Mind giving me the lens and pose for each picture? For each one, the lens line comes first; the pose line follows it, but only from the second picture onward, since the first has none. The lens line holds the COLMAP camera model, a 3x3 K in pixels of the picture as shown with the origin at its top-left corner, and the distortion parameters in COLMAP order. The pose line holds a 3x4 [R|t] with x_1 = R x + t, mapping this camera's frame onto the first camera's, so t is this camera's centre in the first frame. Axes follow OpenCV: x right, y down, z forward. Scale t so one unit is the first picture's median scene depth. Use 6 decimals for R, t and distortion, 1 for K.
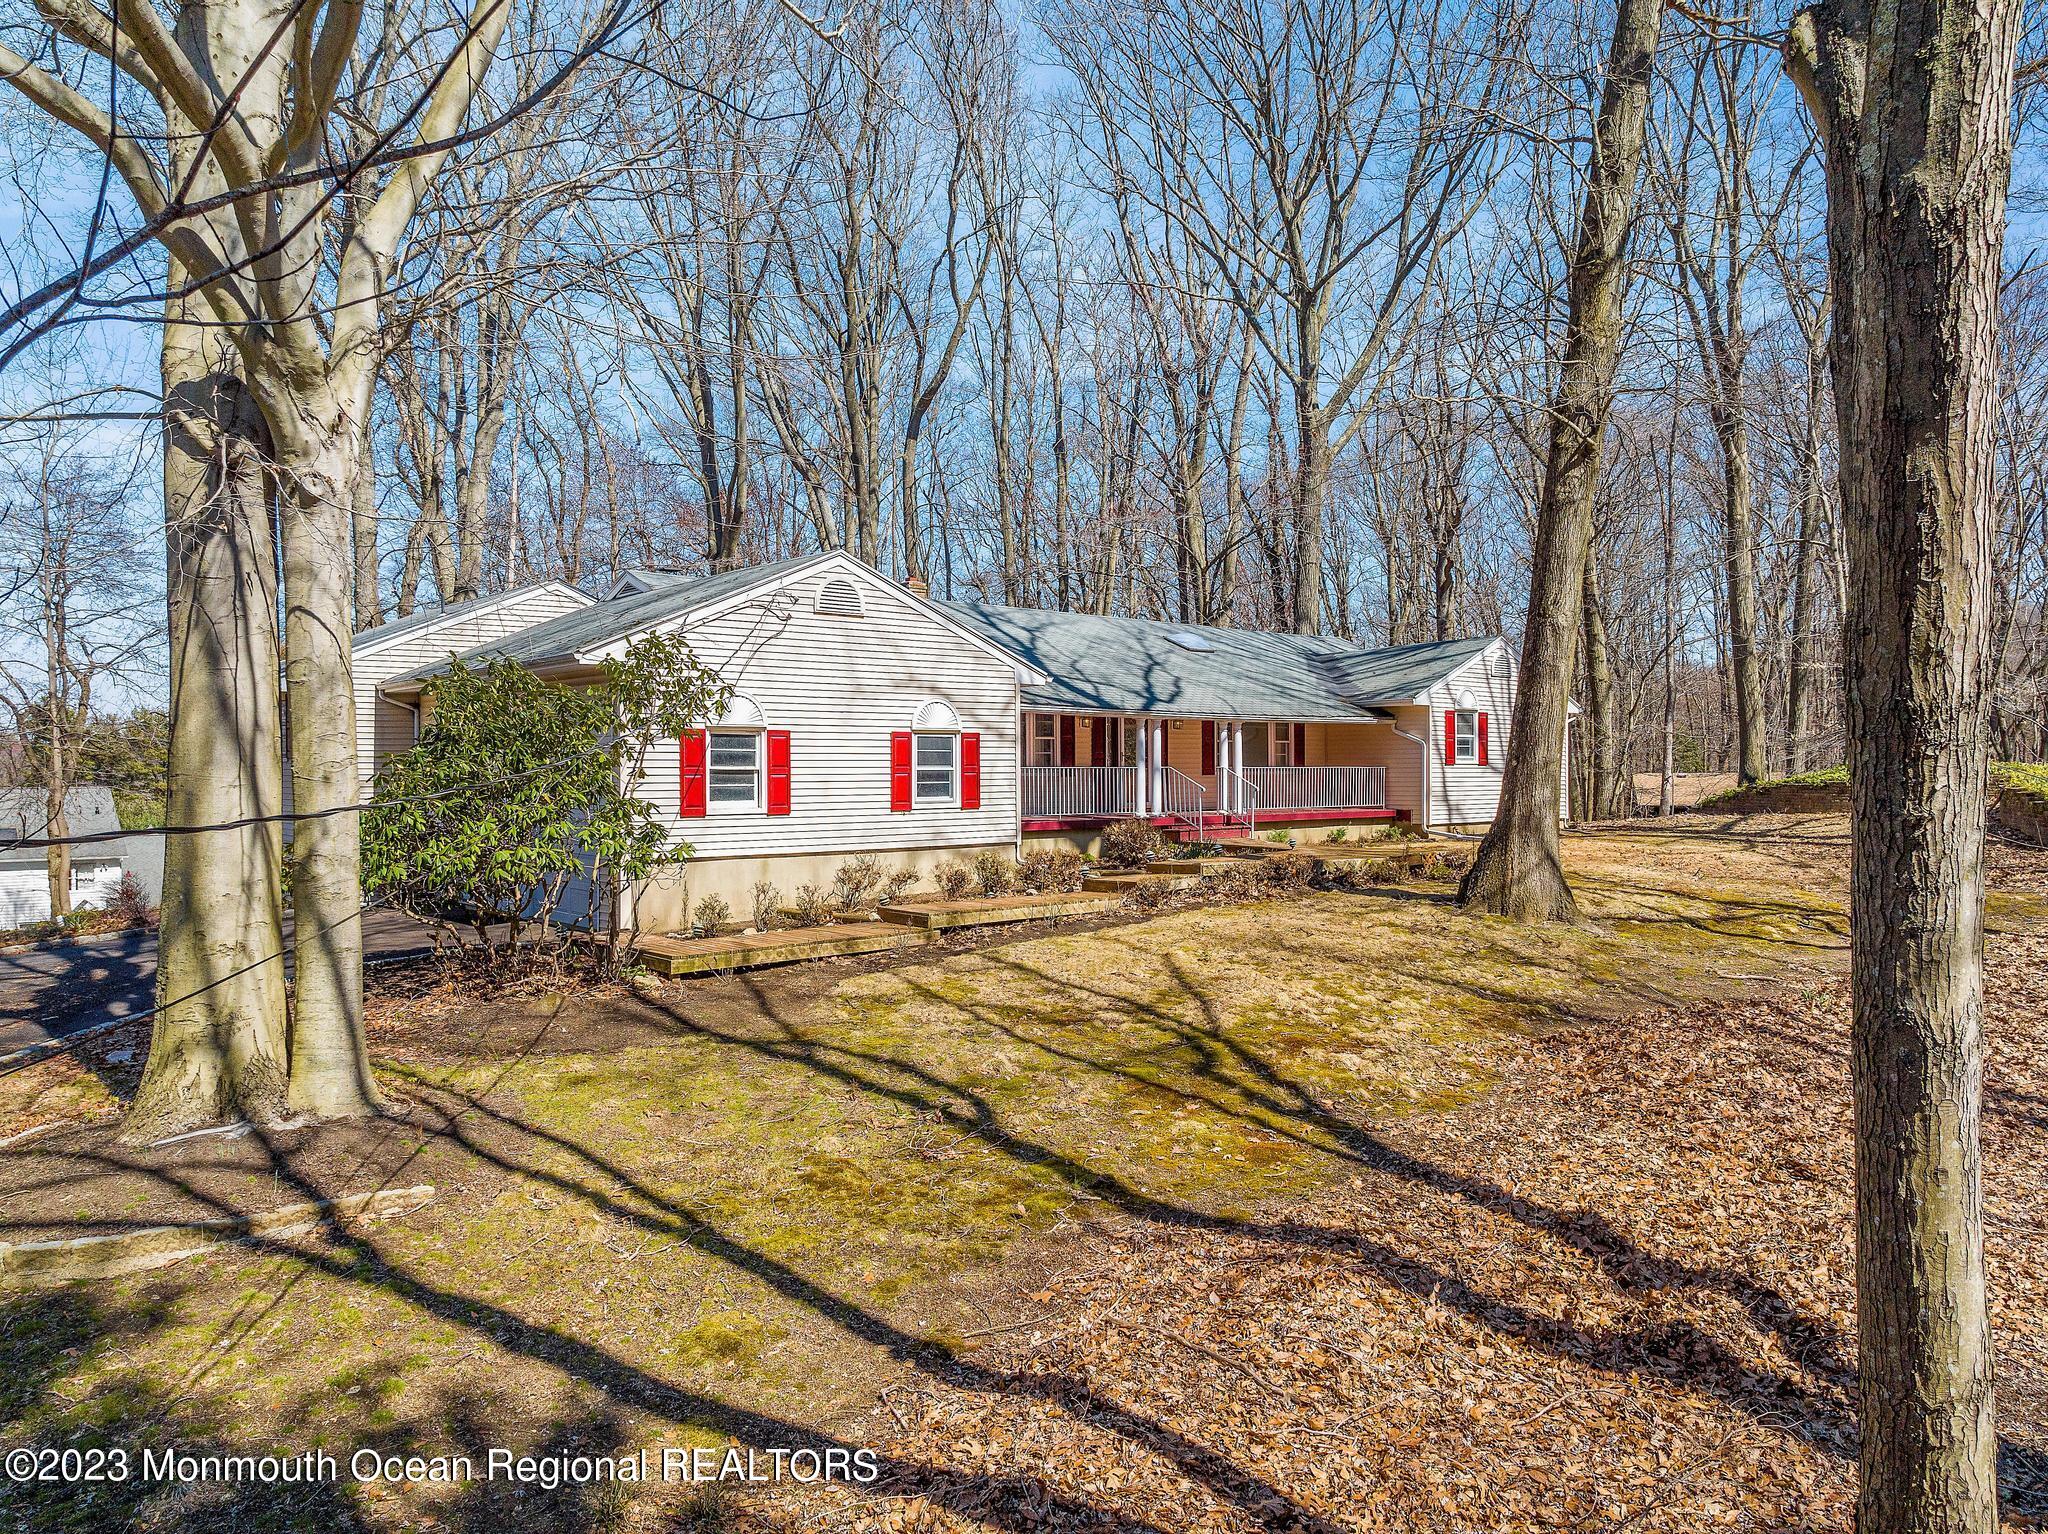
lens RADIAL K [[1443.6, 0, 1024.0], [0, 1443.6, 767.0], [0, 0, 1]] dist [-0.035937, 0.005094]
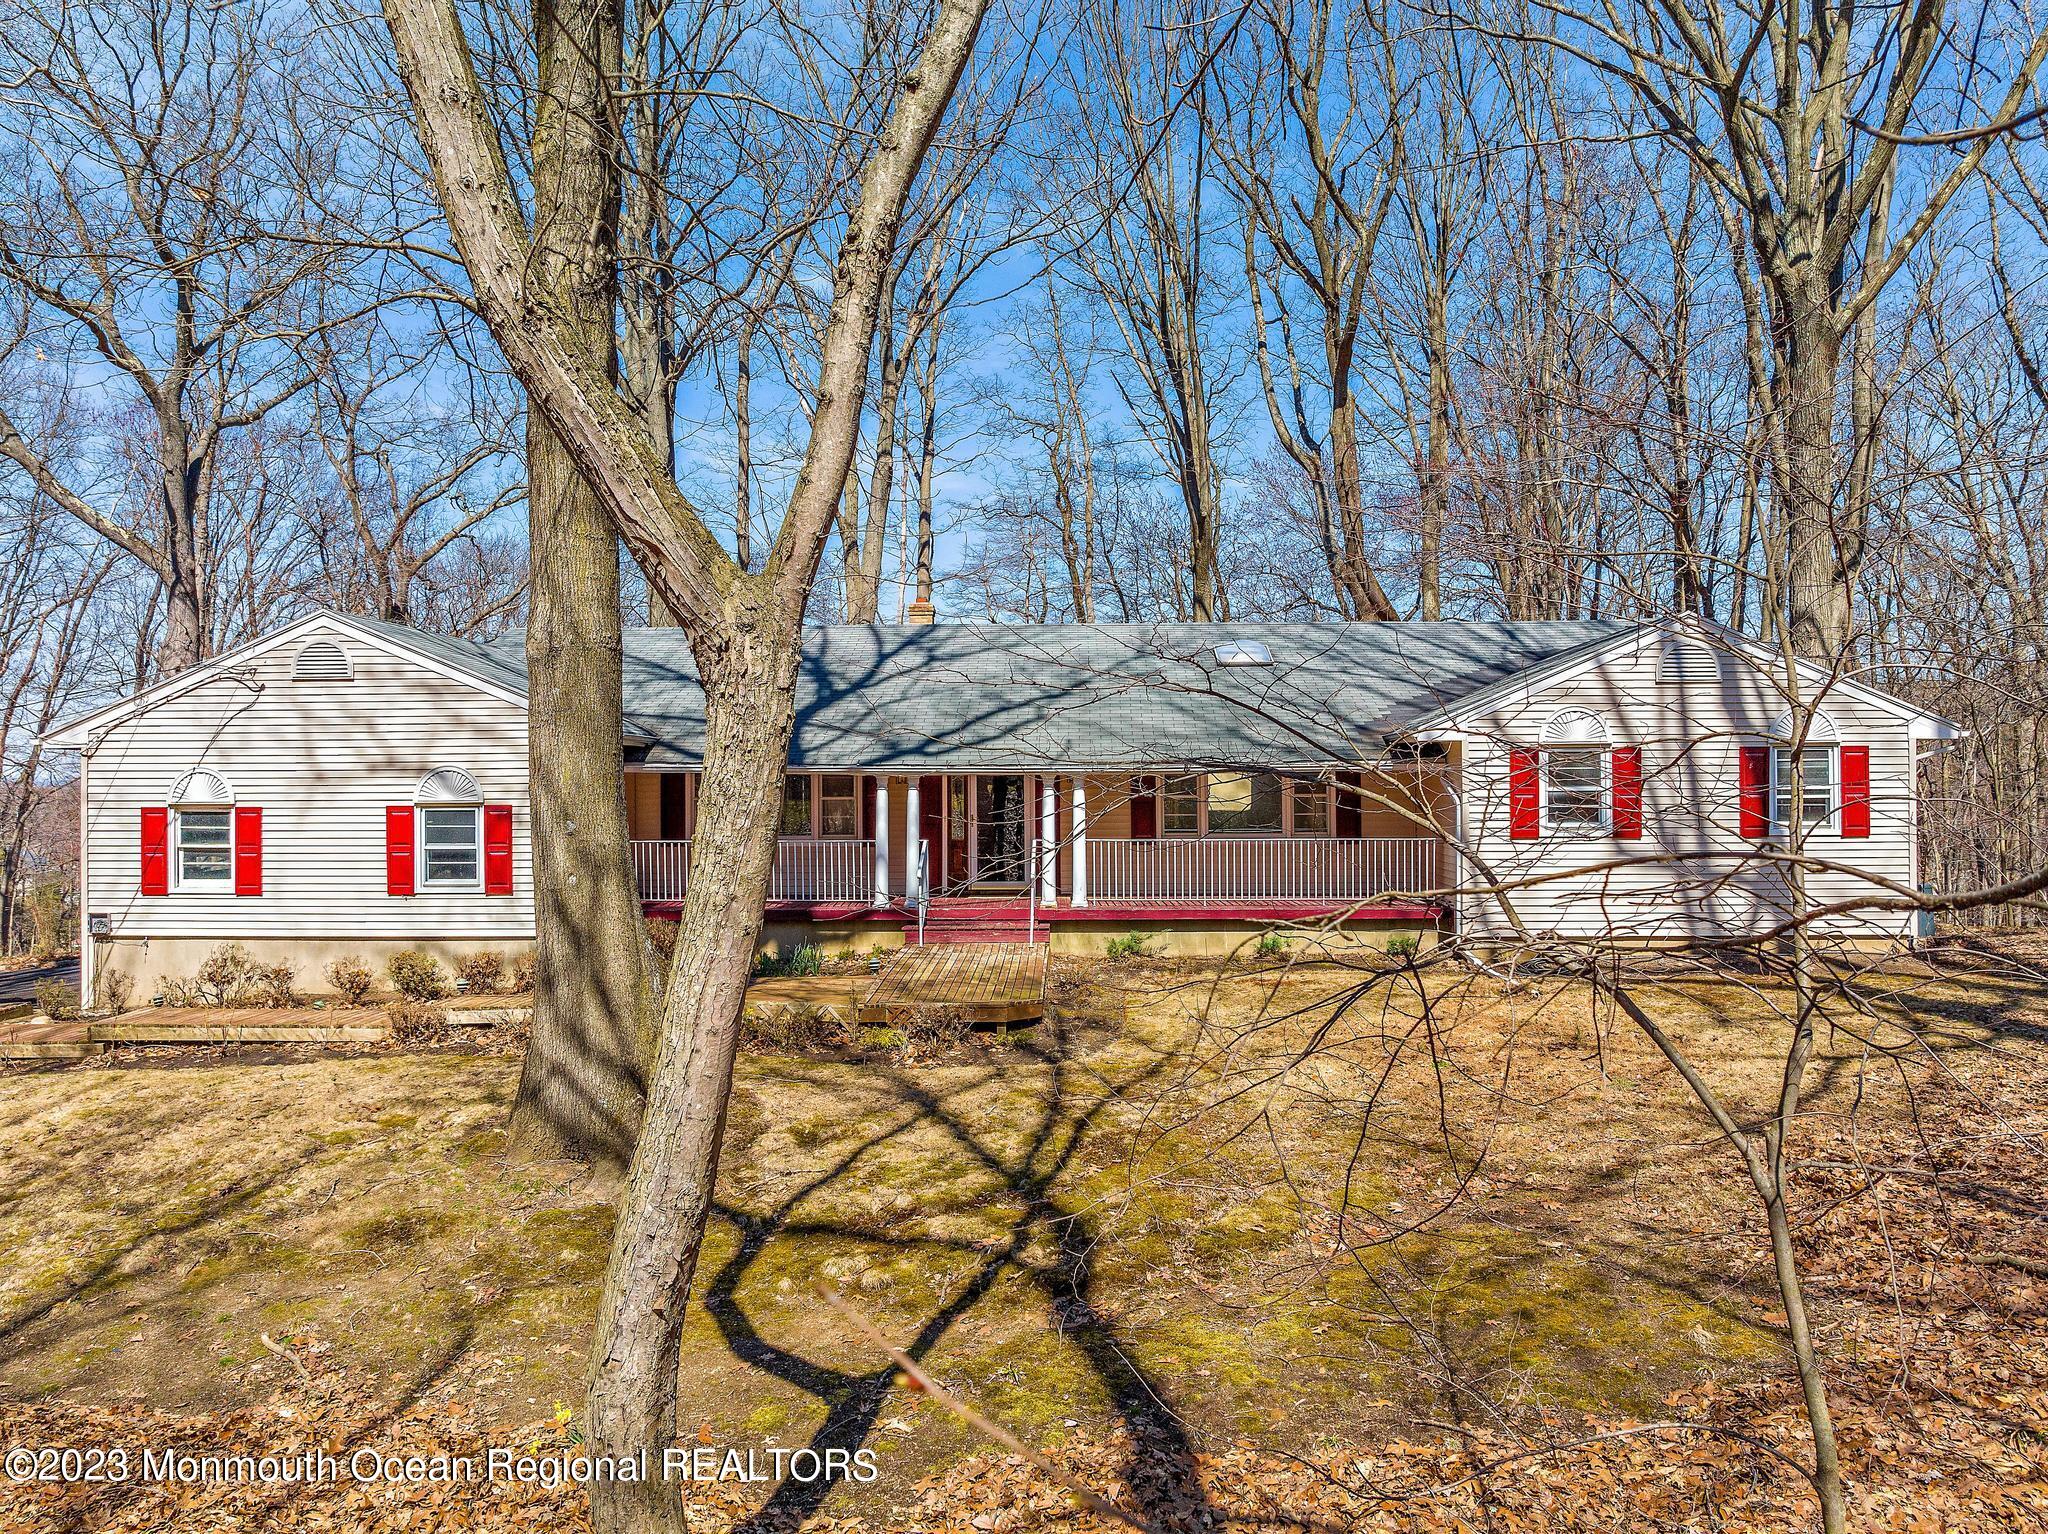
lens RADIAL K [[1443.6, 0, 1024.0], [0, 1443.6, 767.0], [0, 0, 1]] dist [-0.035937, 0.005094]
pose [[0.726665, -0.011128, -0.686902, 0.846407], [0.005847, 0.999933, -0.010013, -0.039146], [0.686967, 0.003259, 0.726681, 0.660766]]
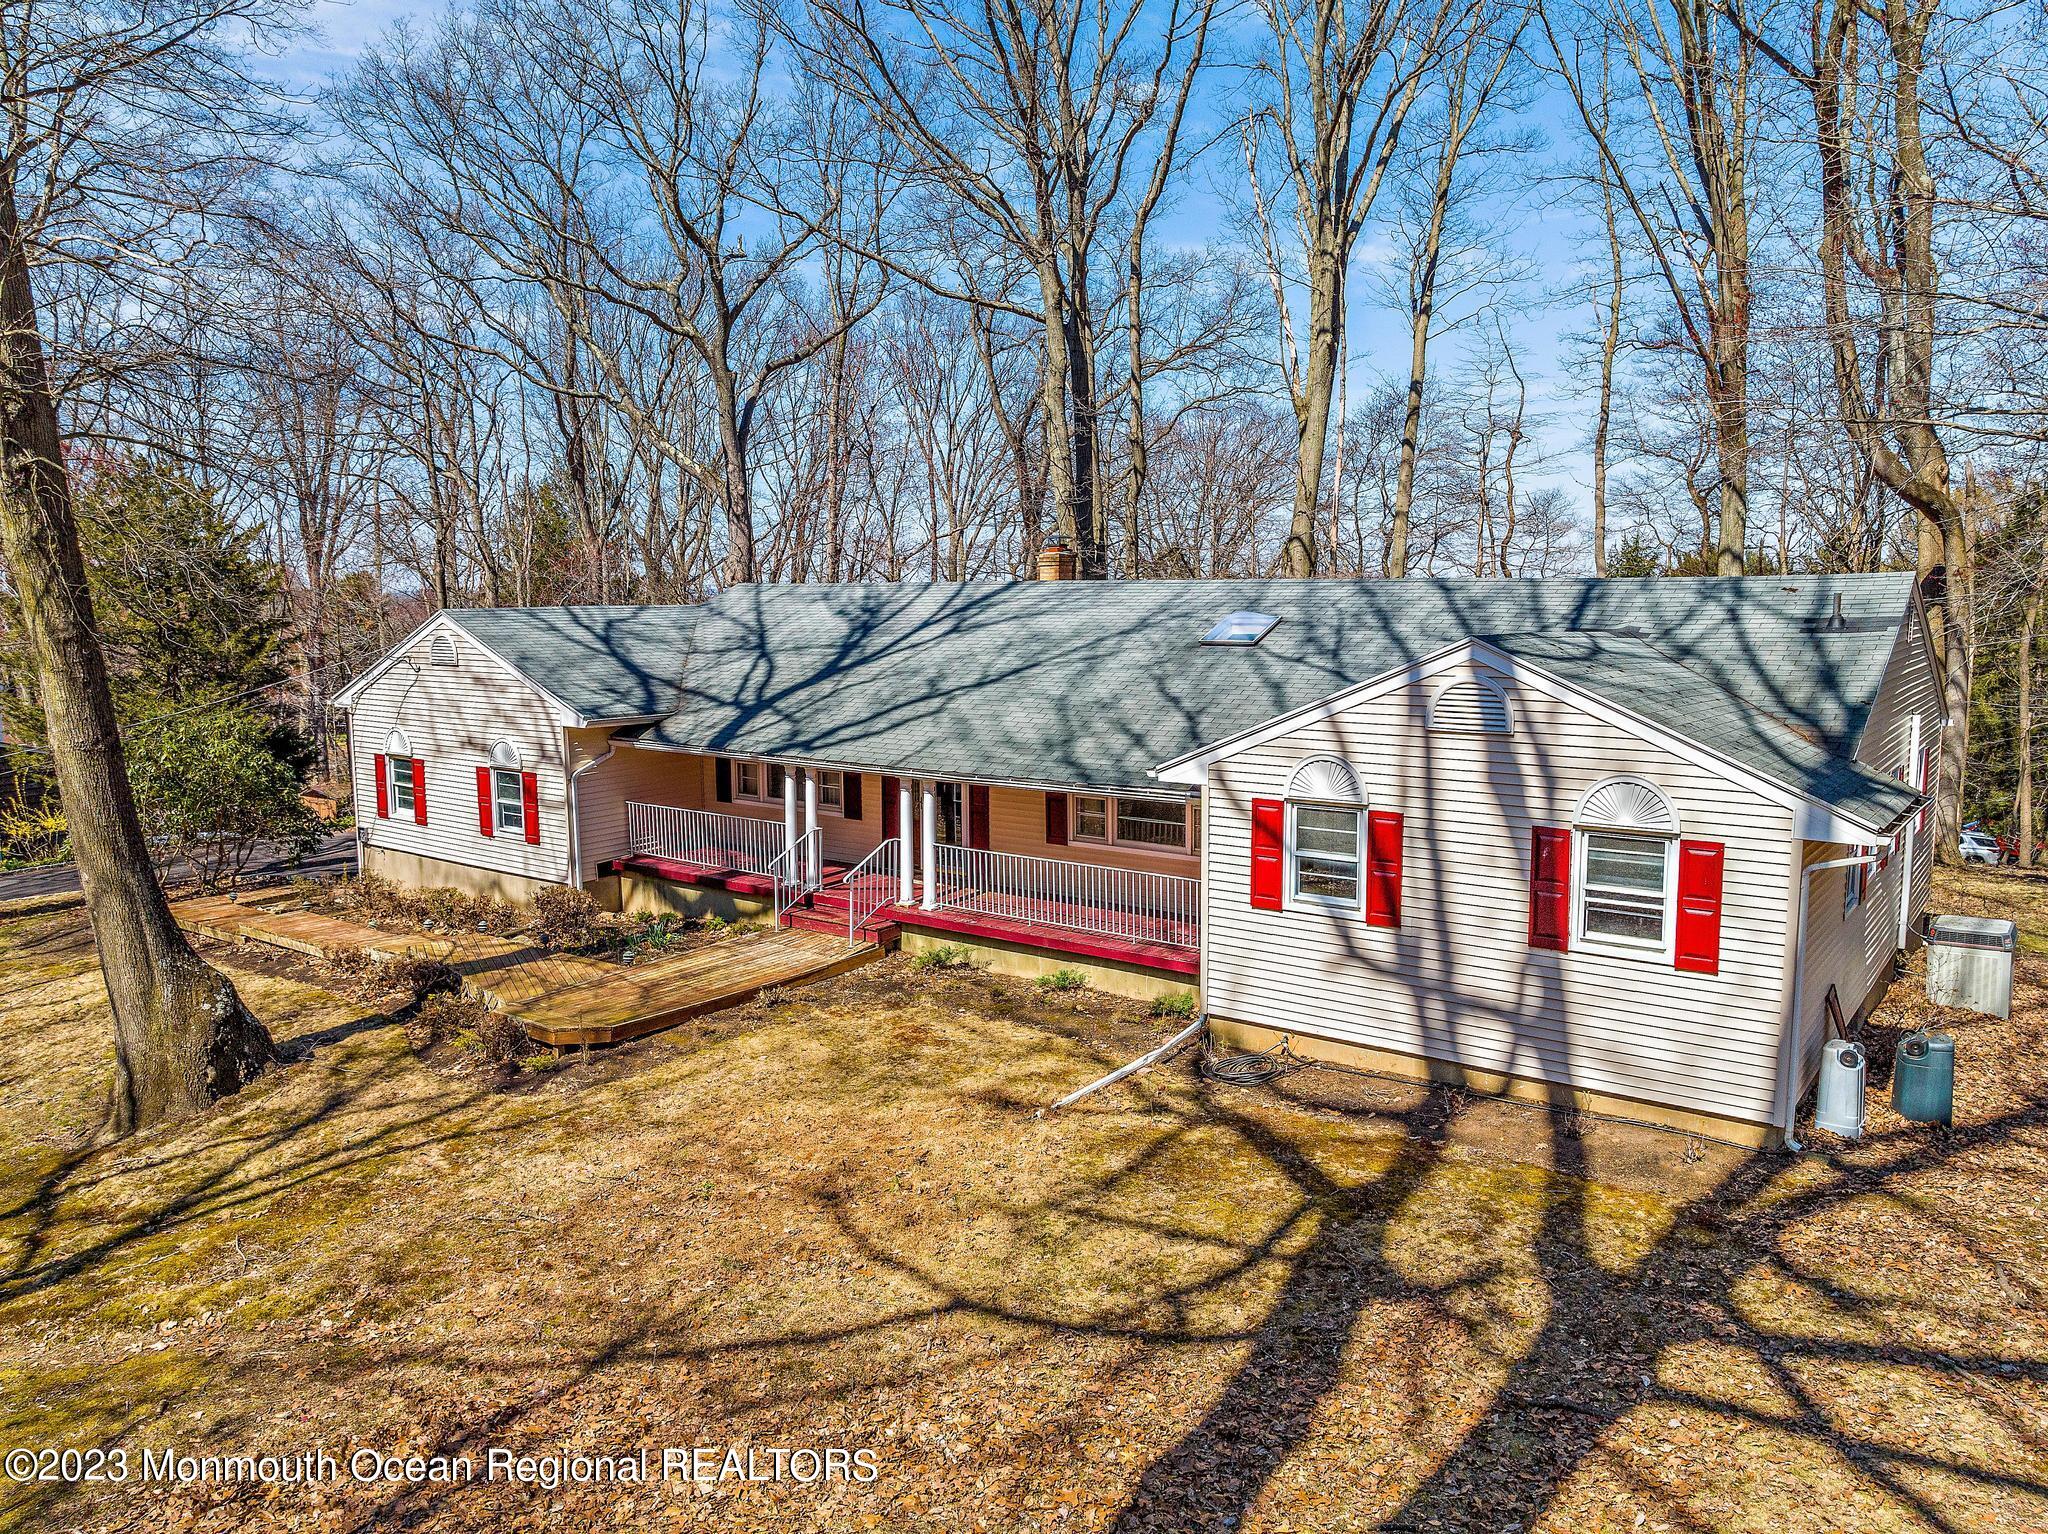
lens RADIAL K [[1443.6, 0, 1024.0], [0, 1443.6, 767.0], [0, 0, 1]] dist [-0.035937, 0.005094]
pose [[0.190763, 0.114455, -0.974941, 1.150882], [0.002842, 0.993111, 0.117144, -0.163268], [0.981632, -0.025118, 0.189123, 1.274755]]
